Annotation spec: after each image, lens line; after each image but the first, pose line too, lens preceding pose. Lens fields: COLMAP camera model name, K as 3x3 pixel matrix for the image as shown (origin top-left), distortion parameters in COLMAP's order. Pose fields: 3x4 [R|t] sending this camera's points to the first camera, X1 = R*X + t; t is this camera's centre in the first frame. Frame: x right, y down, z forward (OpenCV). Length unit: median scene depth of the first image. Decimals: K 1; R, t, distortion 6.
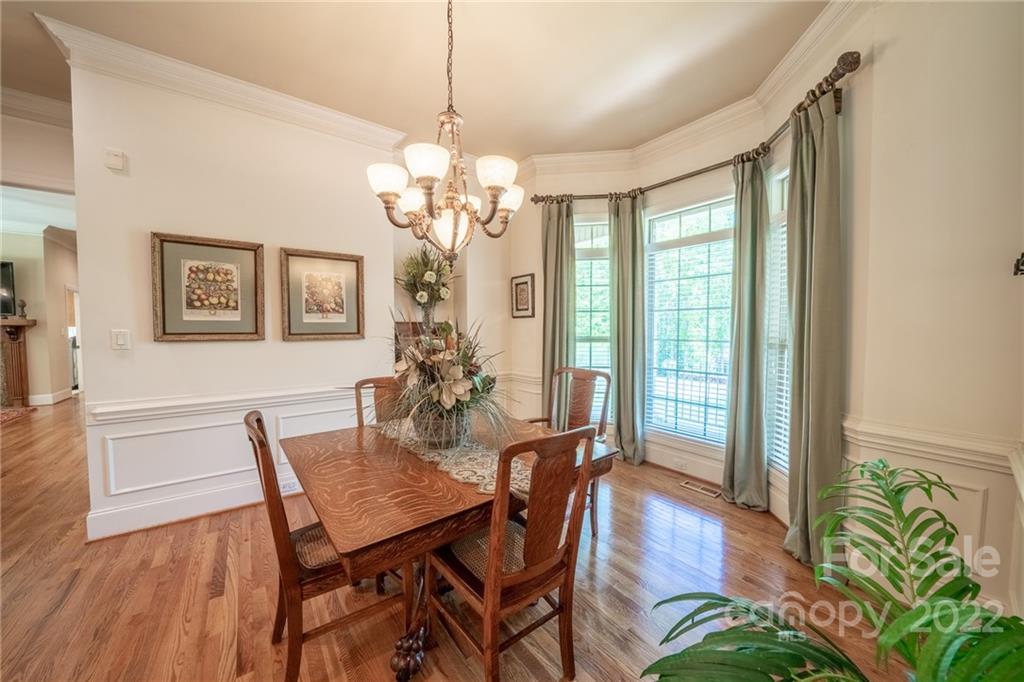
lens RADIAL K [[352.5, 0, 509.3], [0, 352.5, 341.1], [0, 0, 1]] dist [-0.019833, 0.000212]
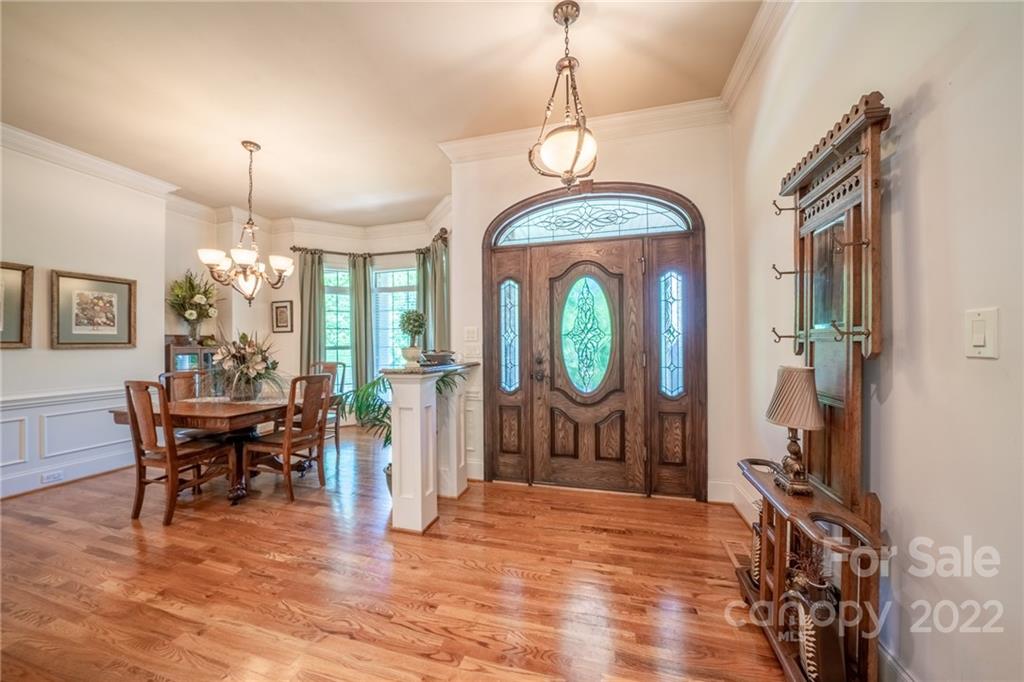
lens RADIAL K [[352.5, 0, 509.3], [0, 352.5, 341.1], [0, 0, 1]] dist [-0.019833, 0.000212]
pose [[0.790519, -0.001625, 0.612435, -0.121348], [0.031914, 0.998747, -0.038544, 0.058662], [-0.611605, 0.050014, 0.789580, -0.743141]]
